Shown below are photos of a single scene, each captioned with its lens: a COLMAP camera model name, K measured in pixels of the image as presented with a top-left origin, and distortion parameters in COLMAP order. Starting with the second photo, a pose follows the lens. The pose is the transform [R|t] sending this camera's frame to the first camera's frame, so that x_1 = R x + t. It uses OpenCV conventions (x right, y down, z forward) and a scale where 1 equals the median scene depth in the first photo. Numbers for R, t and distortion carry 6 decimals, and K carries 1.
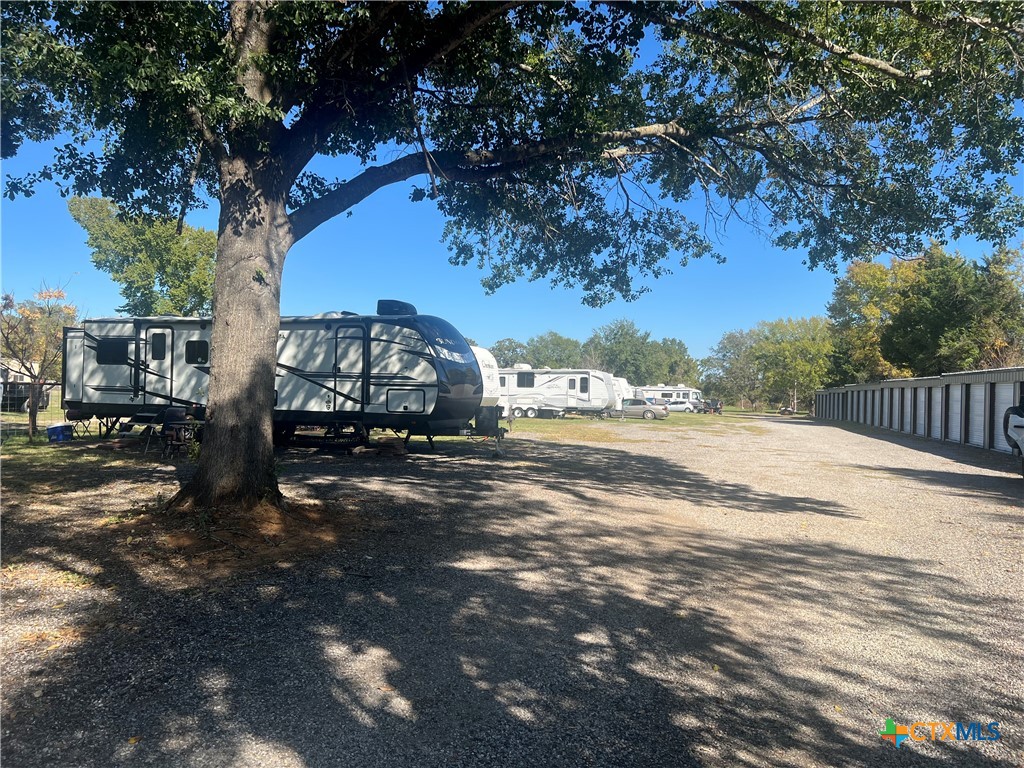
lens RADIAL K [[776.1, 0, 512.0], [0, 776.1, 384.0], [0, 0, 1]] dist [0.072384, -0.098109]
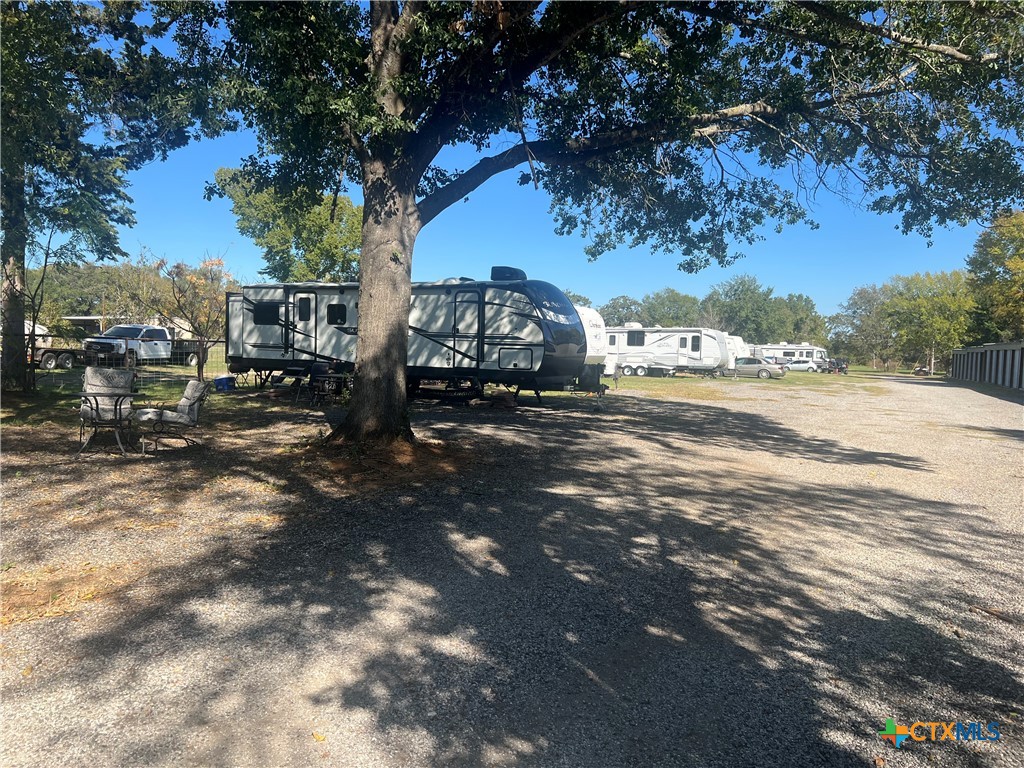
lens RADIAL K [[756.1, 0, 491.2], [0, 756.1, 389.5], [0, 0, 1]] dist [0.104289, -0.085571]
pose [[0.984940, 0.014406, -0.172293, 0.024552], [-0.003620, 0.998022, 0.062754, -0.003504], [0.172857, -0.061185, 0.983045, -0.111364]]
